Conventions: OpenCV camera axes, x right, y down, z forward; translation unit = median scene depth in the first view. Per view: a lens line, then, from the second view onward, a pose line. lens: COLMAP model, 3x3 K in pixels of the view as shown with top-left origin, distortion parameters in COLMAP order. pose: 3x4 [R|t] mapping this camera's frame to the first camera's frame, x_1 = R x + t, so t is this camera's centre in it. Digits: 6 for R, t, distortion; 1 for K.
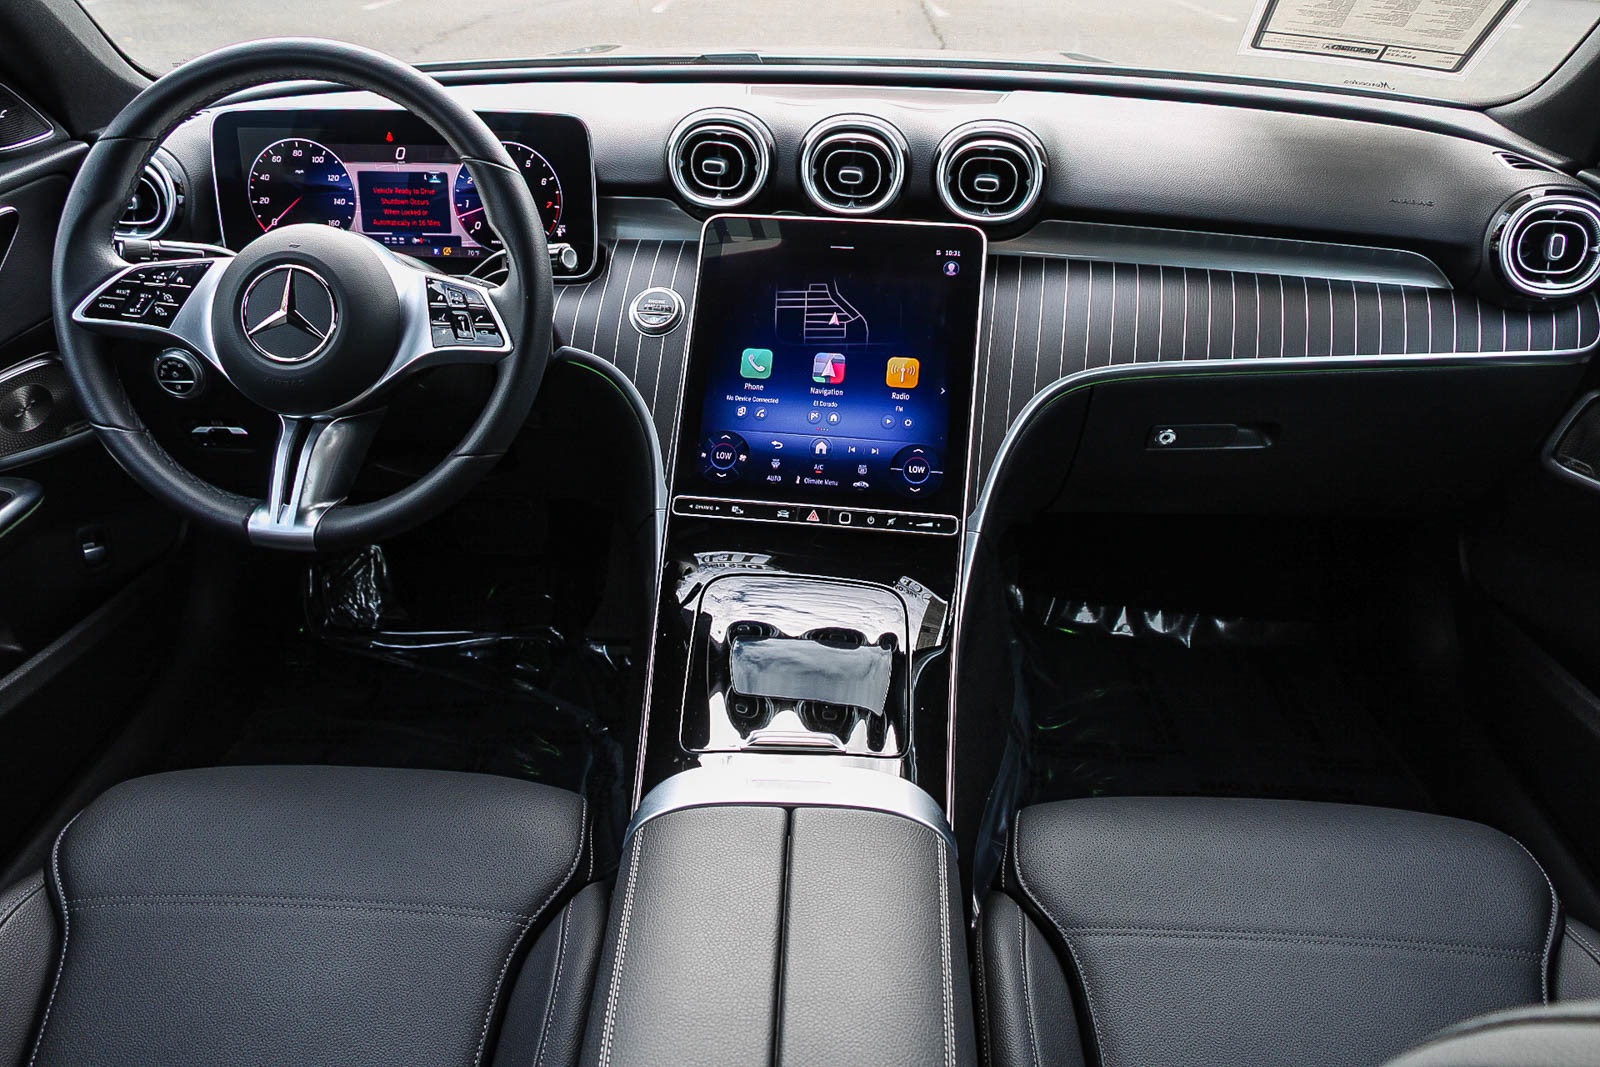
lens RADIAL K [[1249.9, 0, 800.0], [0, 1249.9, 533.5], [0, 0, 1]] dist [-0.034650, 0.027769]
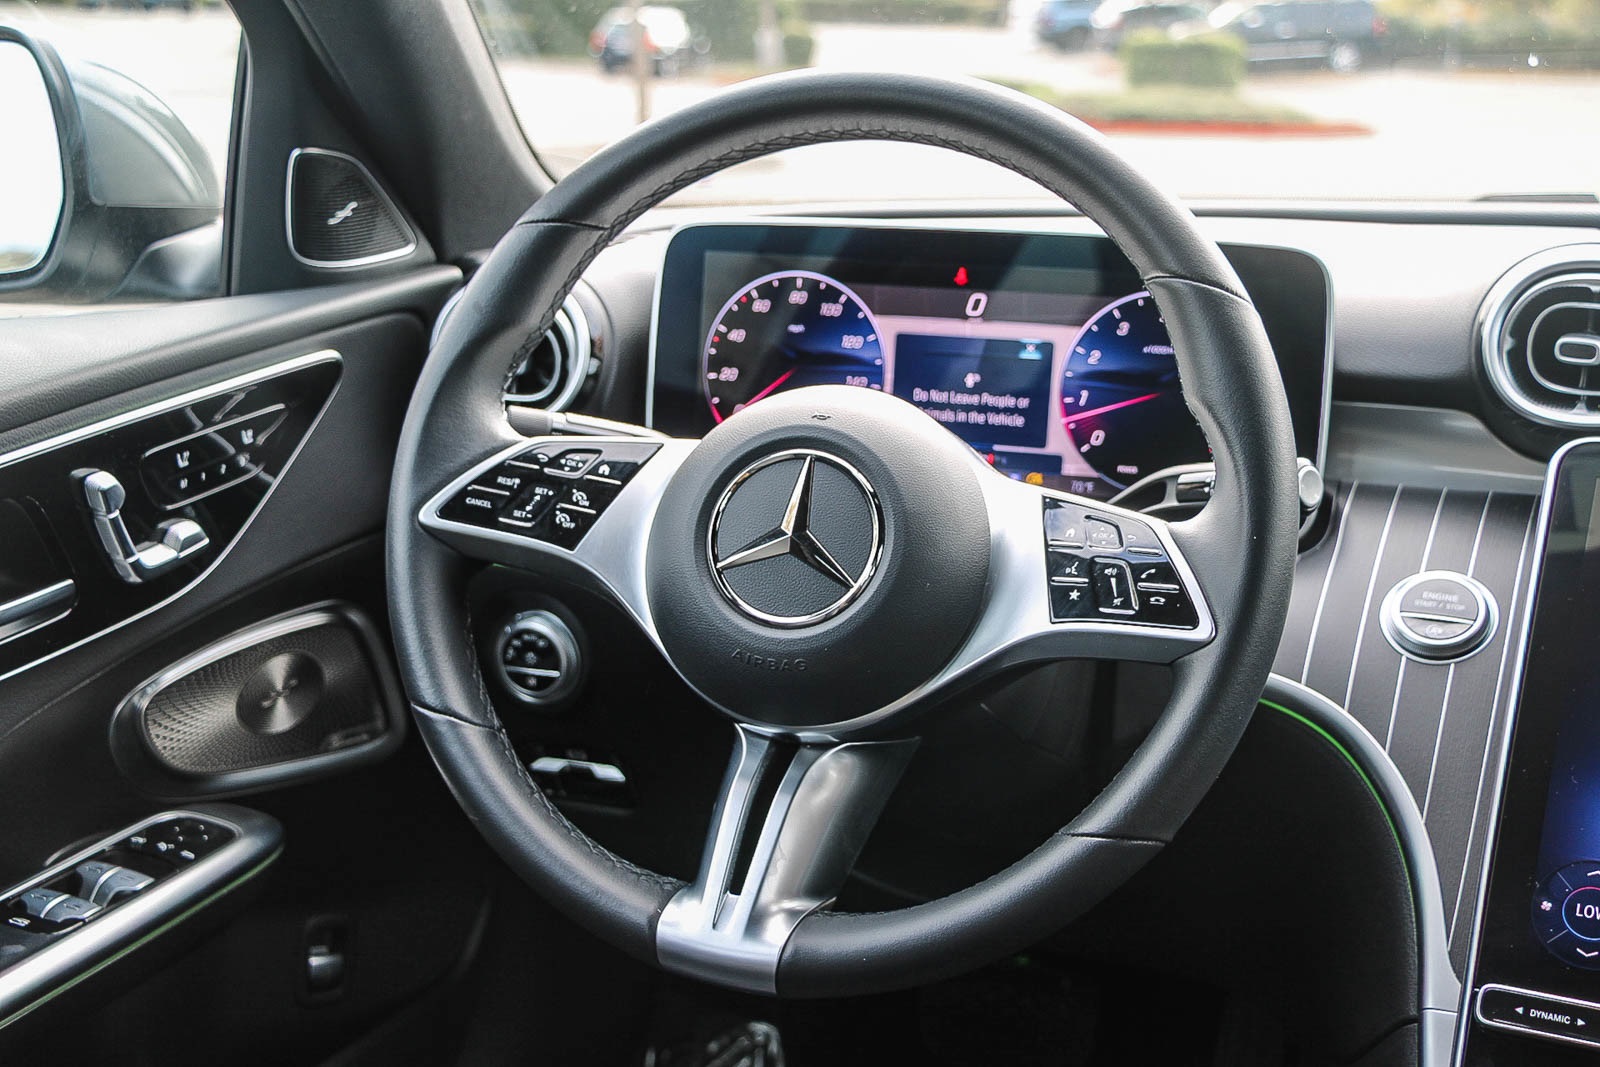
lens RADIAL K [[2066.9, 0, 802.5], [0, 2066.9, 559.0], [0, 0, 1]] dist [-0.004678, 0.331778]
pose [[0.960556, 0.070973, -0.268877, -0.143863], [-0.136960, 0.962224, -0.235300, 0.035821], [0.242020, 0.262845, 0.933991, 0.146582]]
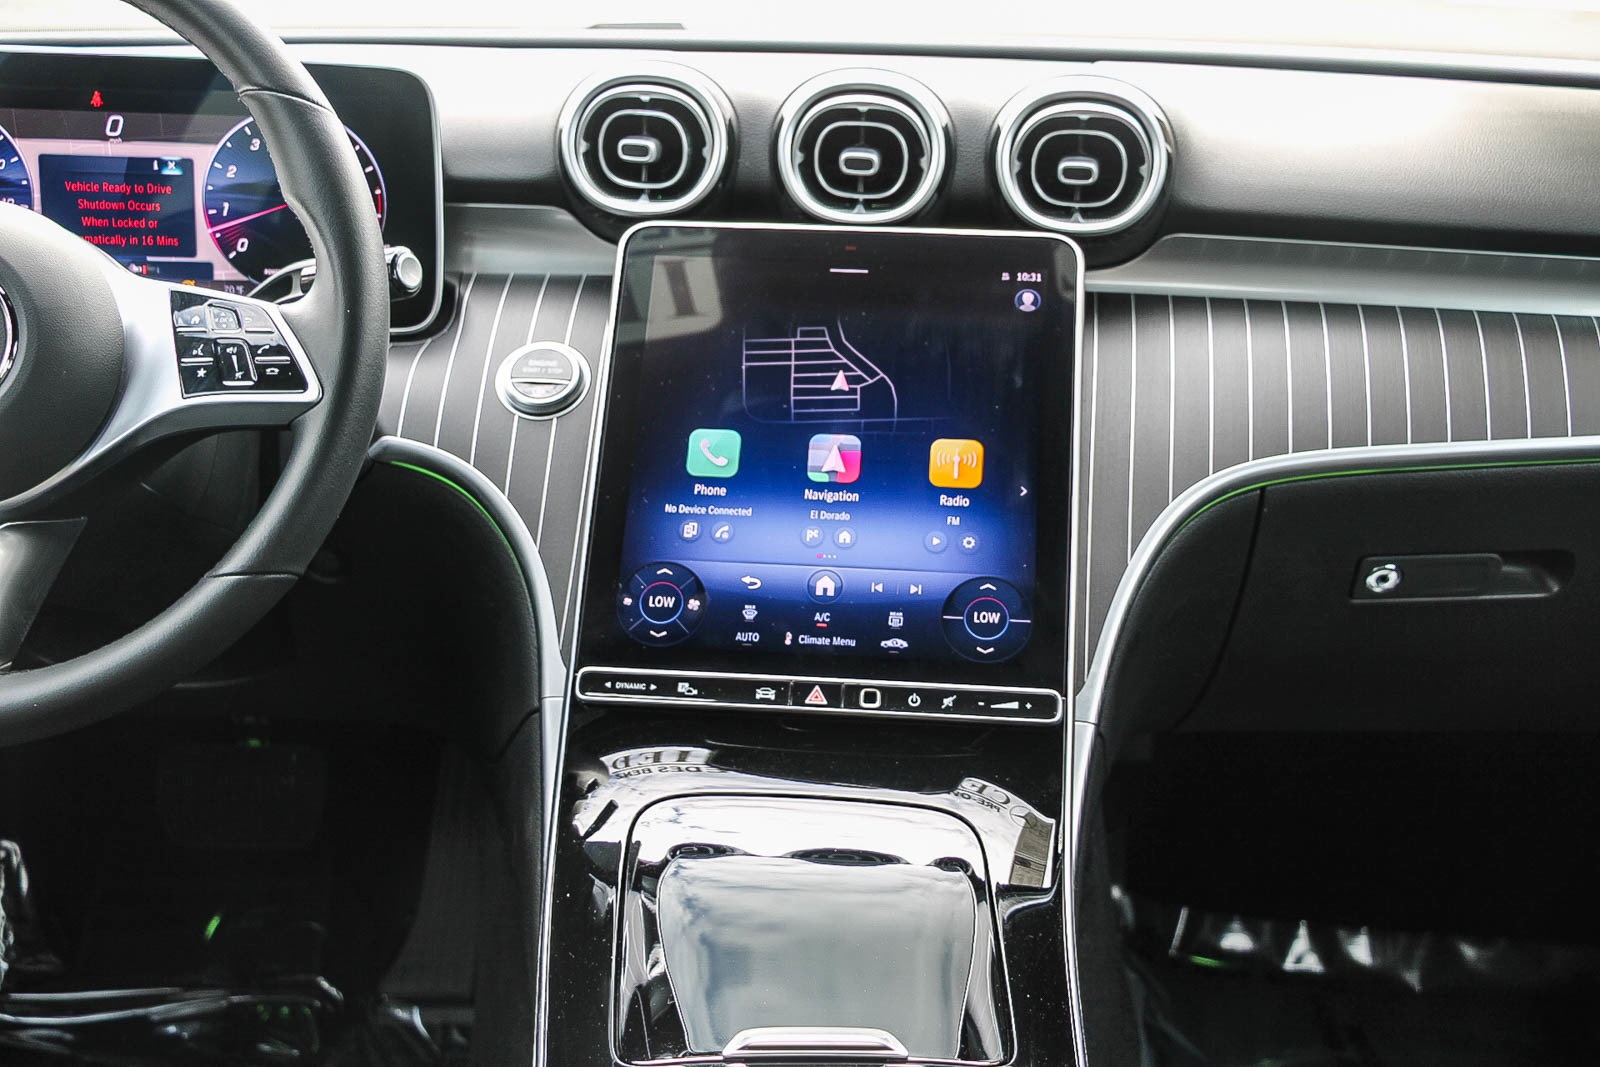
lens RADIAL K [[2066.9, 0, 802.5], [0, 2066.9, 559.0], [0, 0, 1]] dist [-0.004678, 0.331778]
pose [[0.998057, -0.008588, 0.061714, -0.053742], [0.019910, 0.982486, -0.185269, 0.099655], [-0.059042, 0.186138, 0.980748, 0.026950]]
